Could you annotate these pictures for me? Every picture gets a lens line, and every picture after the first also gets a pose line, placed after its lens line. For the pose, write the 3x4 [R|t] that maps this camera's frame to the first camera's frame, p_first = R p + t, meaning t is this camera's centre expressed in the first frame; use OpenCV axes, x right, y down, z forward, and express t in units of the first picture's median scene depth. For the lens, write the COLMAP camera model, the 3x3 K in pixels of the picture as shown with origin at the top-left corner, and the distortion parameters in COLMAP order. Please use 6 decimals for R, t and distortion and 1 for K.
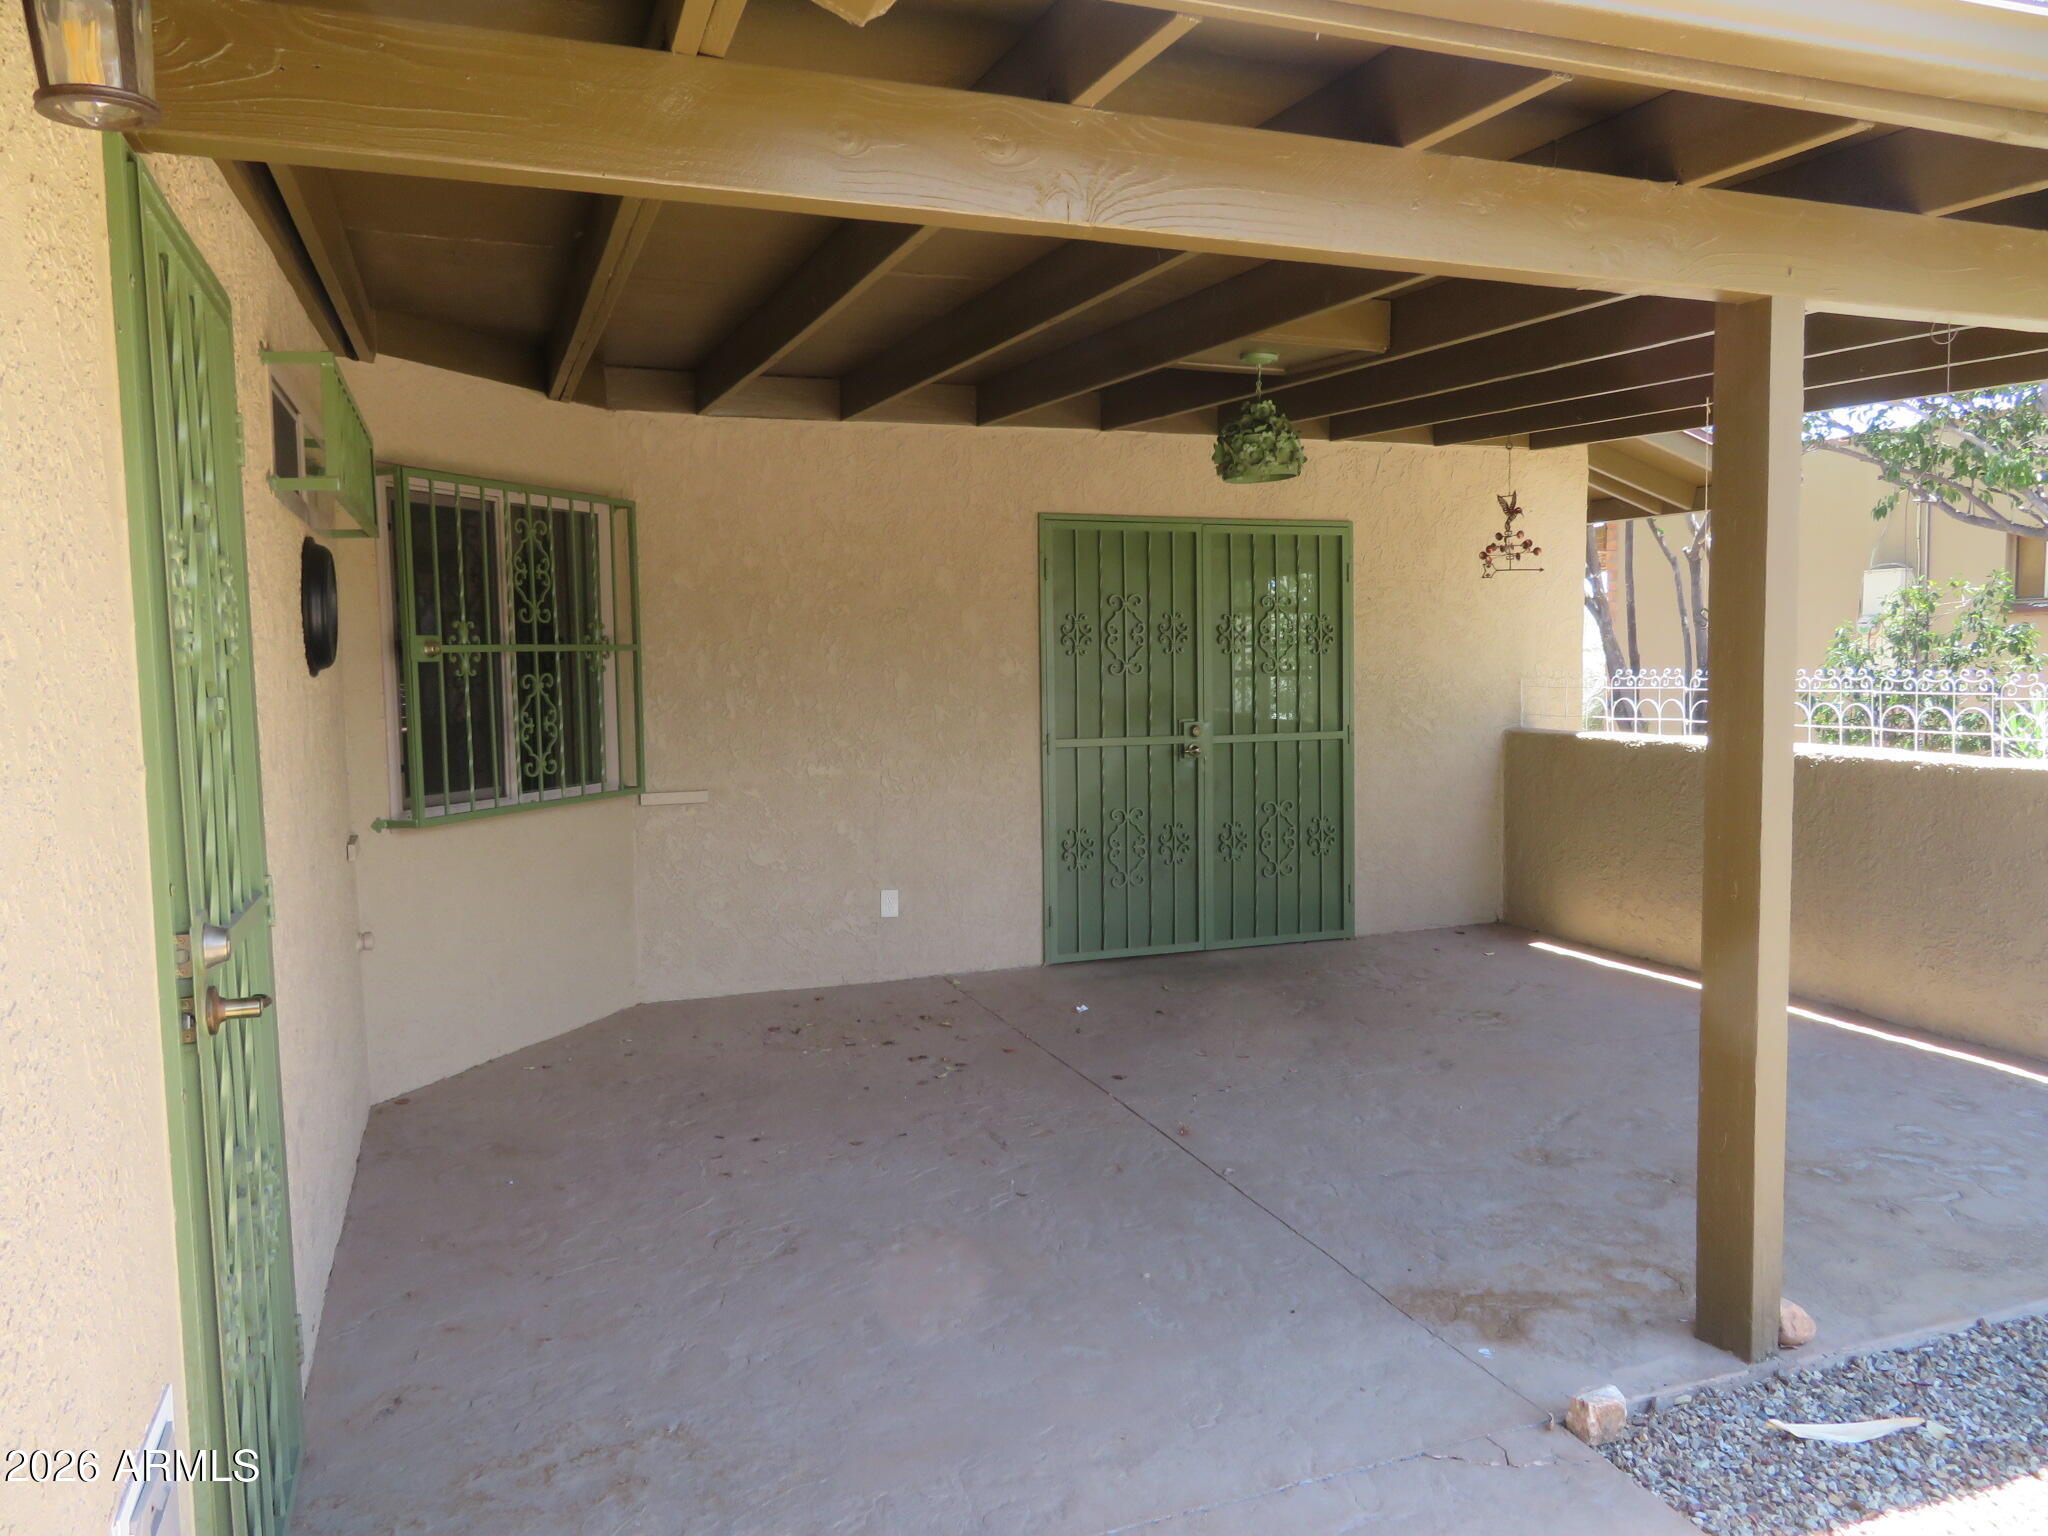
lens RADIAL K [[1477.2, 0, 1023.4], [0, 1477.2, 766.7], [0, 0, 1]] dist [-0.003947, 0.004440]
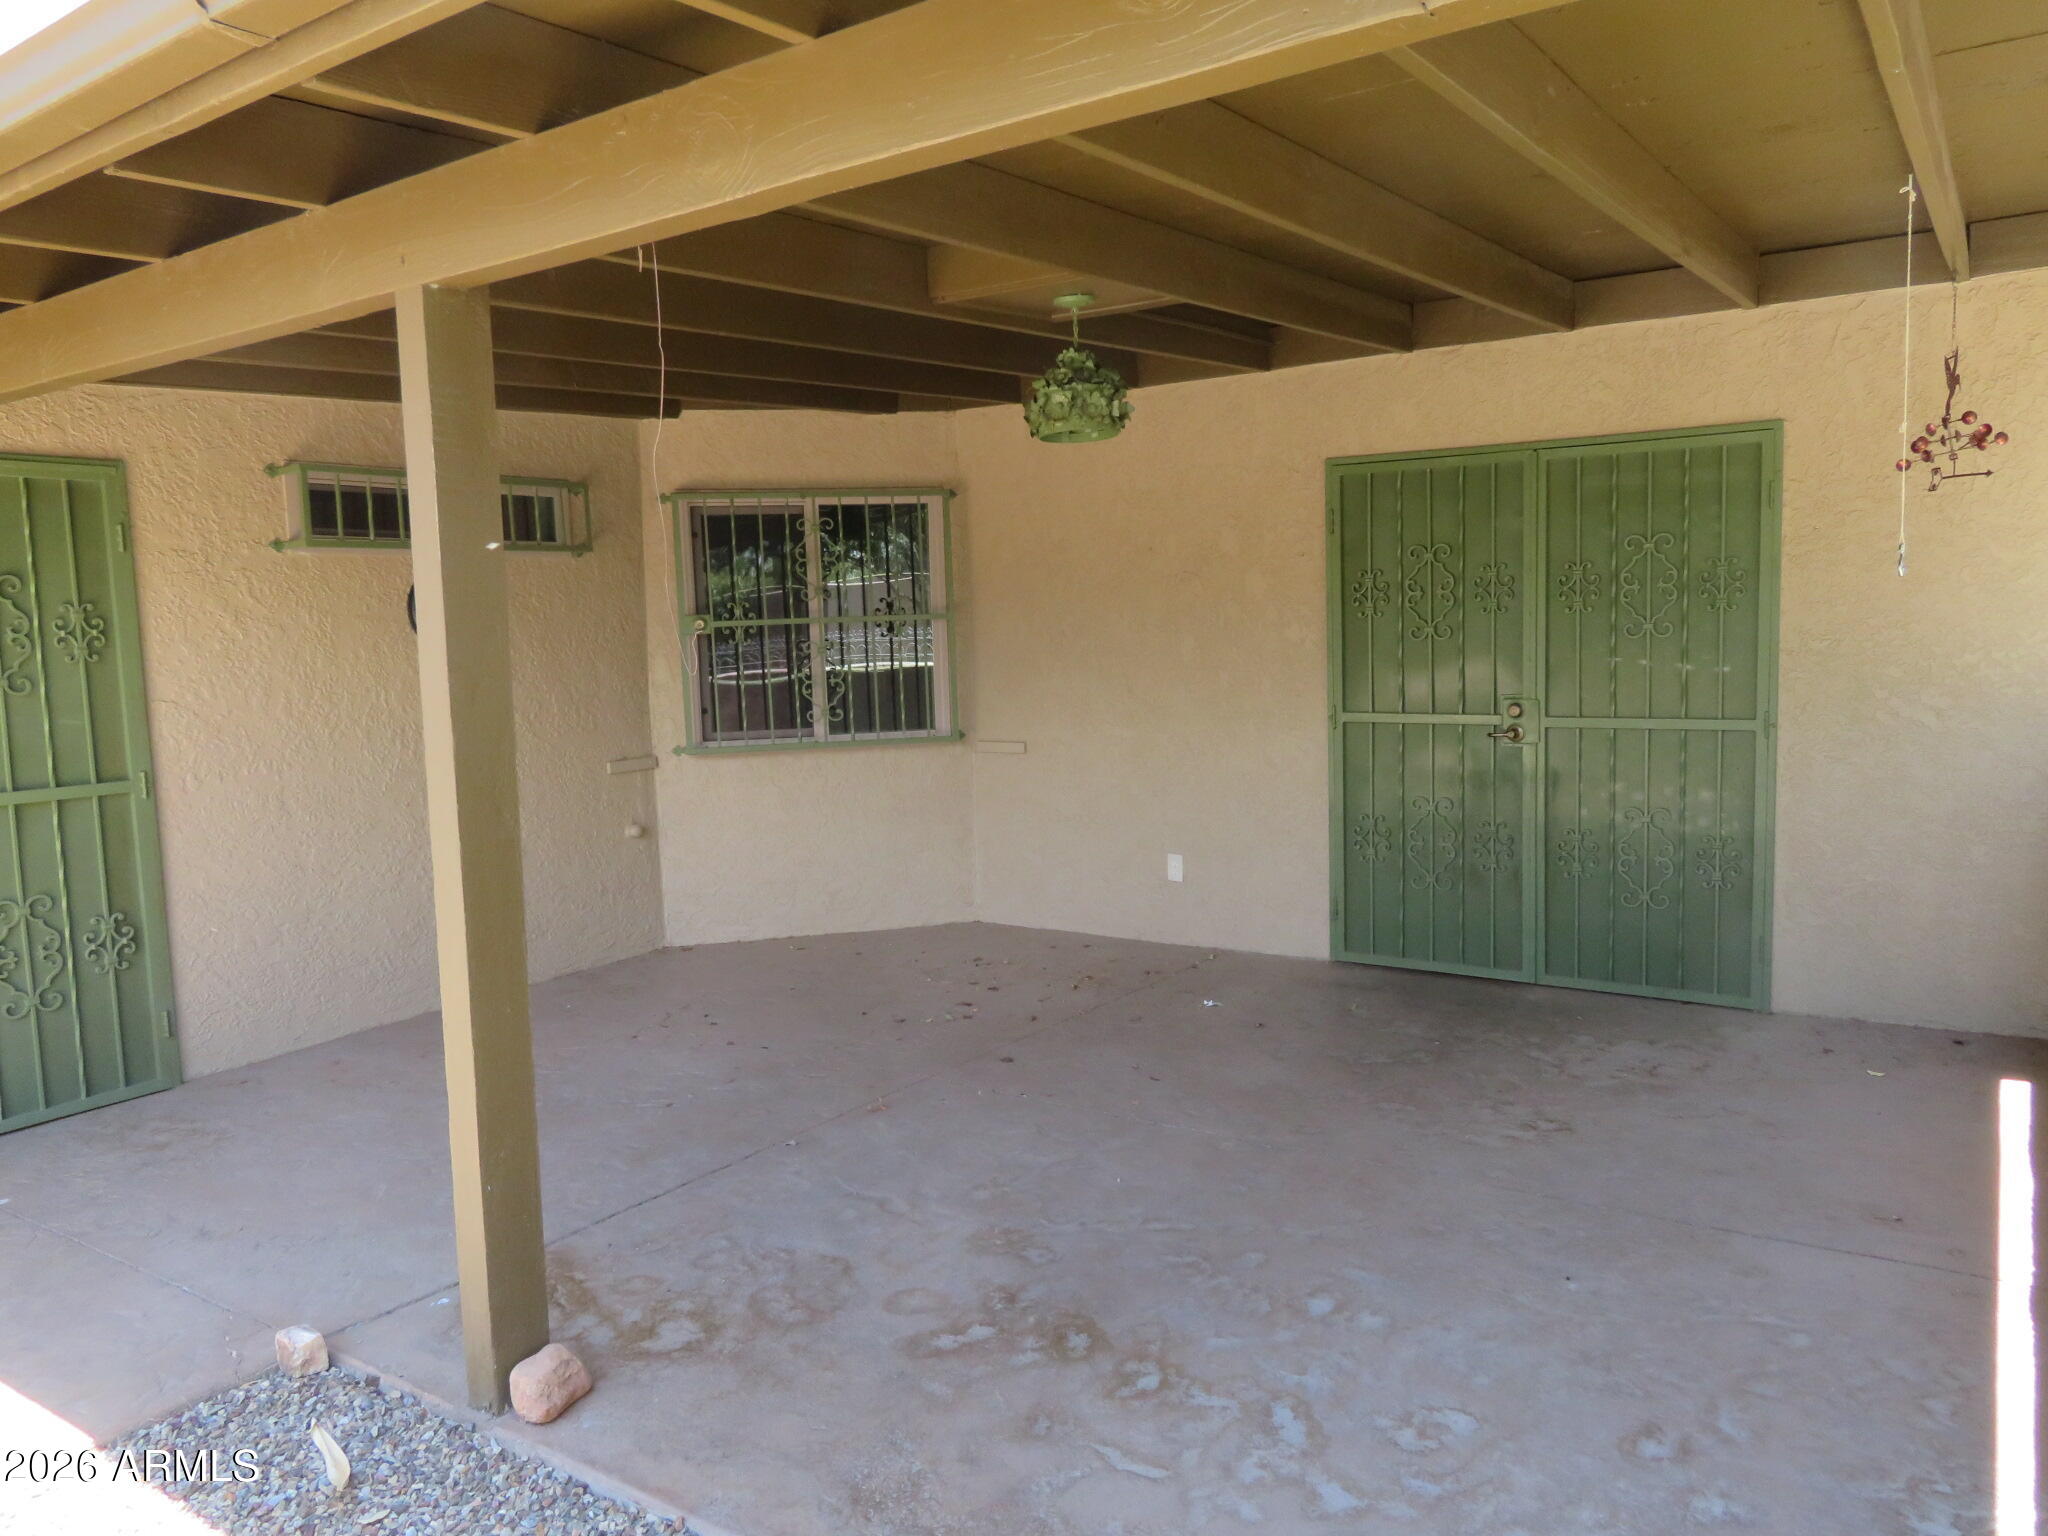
lens RADIAL K [[1477.2, 0, 1025.7], [0, 1477.2, 760.7], [0, 0, 1]] dist [-0.003947, 0.004440]
pose [[0.576010, 0.076158, -0.813887, 0.750049], [-0.040235, 0.997085, 0.064825, -0.046177], [0.816452, -0.004593, 0.577395, 0.385748]]
